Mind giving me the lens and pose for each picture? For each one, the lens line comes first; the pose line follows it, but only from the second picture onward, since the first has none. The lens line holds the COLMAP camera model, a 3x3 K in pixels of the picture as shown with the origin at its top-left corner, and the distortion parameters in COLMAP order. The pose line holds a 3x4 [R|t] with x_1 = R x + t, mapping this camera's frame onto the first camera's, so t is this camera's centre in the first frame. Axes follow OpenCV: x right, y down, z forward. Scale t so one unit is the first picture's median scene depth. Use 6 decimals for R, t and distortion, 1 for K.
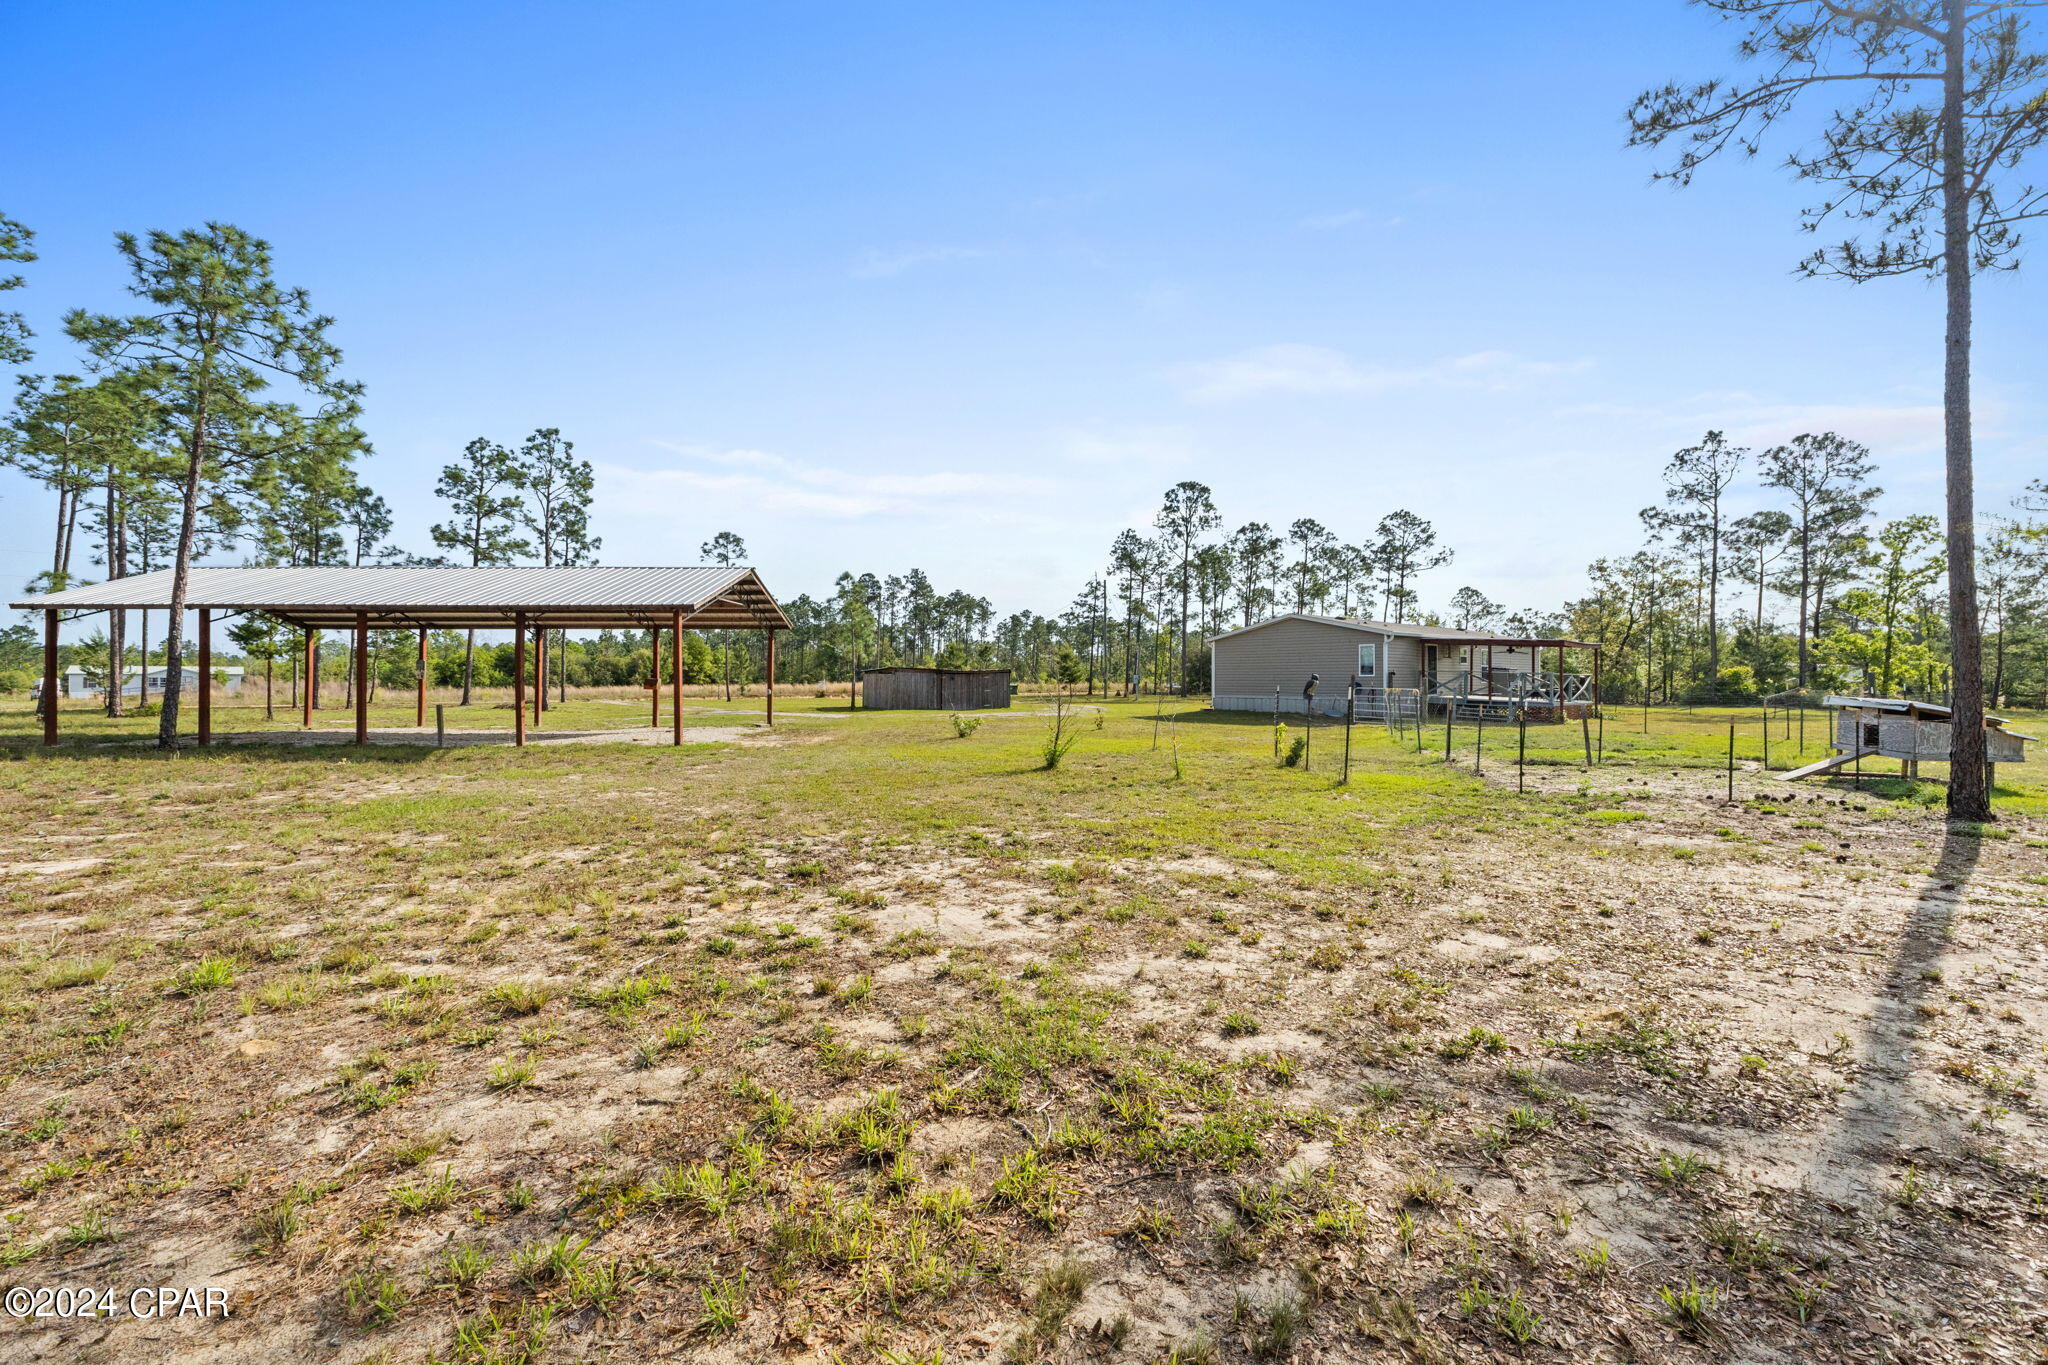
lens RADIAL K [[869.7, 0, 1025.9], [0, 869.7, 673.9], [0, 0, 1]] dist [-0.001140, -0.000030]
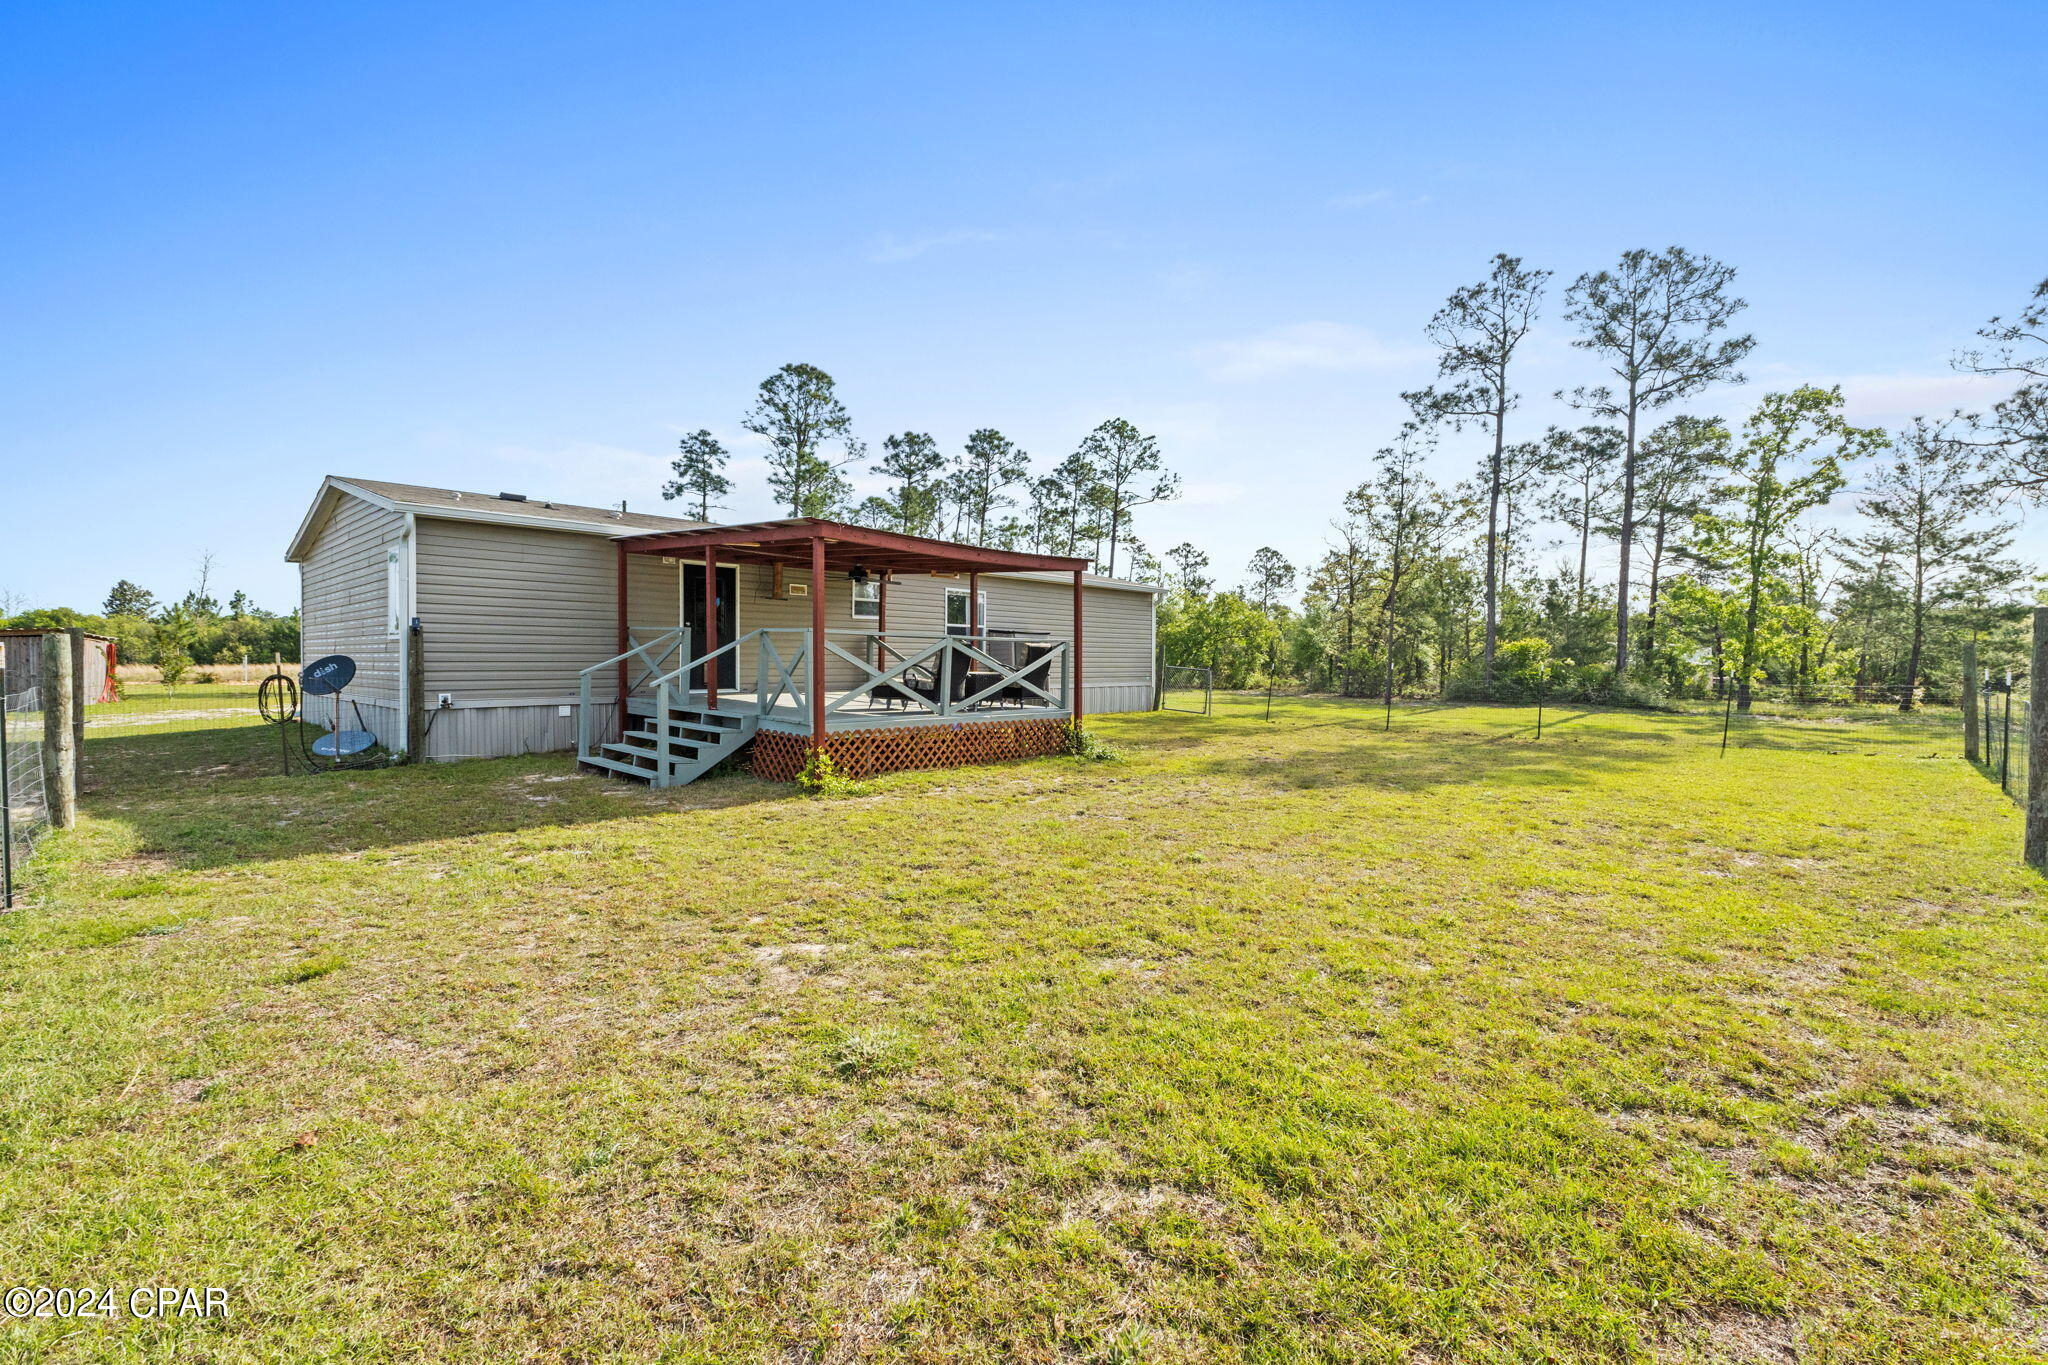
lens RADIAL K [[842.4, 0, 1023.2], [0, 842.4, 693.1], [0, 0, 1]] dist [-0.021787, -0.000004]
pose [[0.996430, 0.000284, 0.084427, 0.426468], [-0.004136, 0.998958, 0.045454, 0.004658], [-0.084326, -0.045641, 0.995392, 0.454258]]
